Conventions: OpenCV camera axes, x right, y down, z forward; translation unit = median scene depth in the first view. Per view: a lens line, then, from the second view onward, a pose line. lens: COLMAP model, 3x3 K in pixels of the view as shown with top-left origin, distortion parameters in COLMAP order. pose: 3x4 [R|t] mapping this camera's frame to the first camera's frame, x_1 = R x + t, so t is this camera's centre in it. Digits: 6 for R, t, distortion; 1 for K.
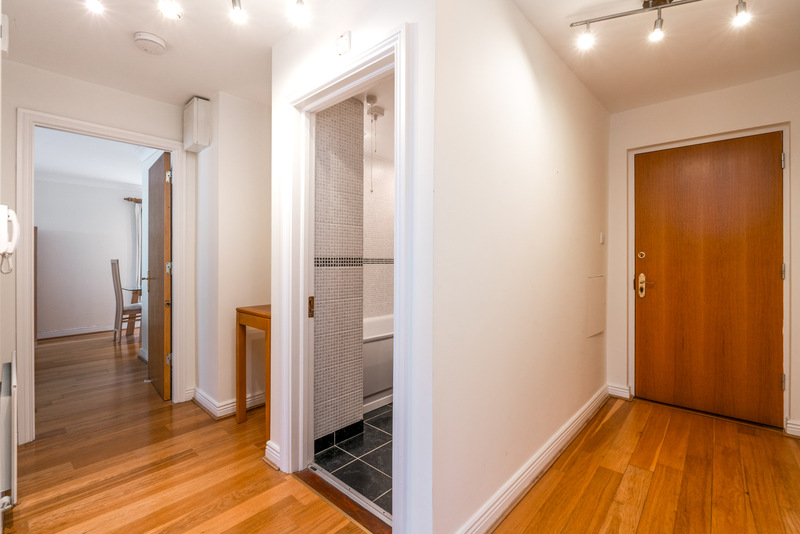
lens RADIAL K [[351.9, 0, 400.0], [0, 351.9, 267.0], [0, 0, 1]] dist [-0.000664, -0.000071]
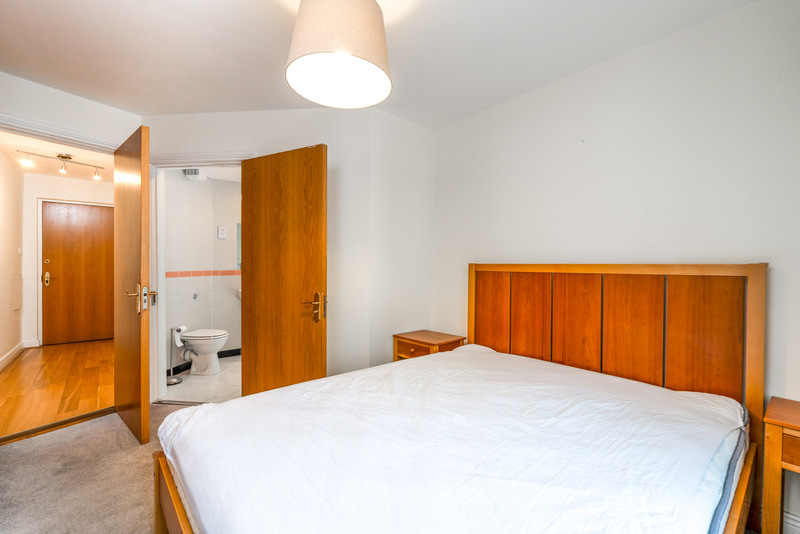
lens RADIAL K [[348.7, 0, 400.0], [0, 348.7, 267.0], [0, 0, 1]] dist [-0.000705, -0.000112]
pose [[0.125487, 0.001097, 0.992095, -0.783132], [0.002220, 0.999997, -0.001386, -0.000086], [-0.992093, 0.002377, 0.125484, -0.920066]]
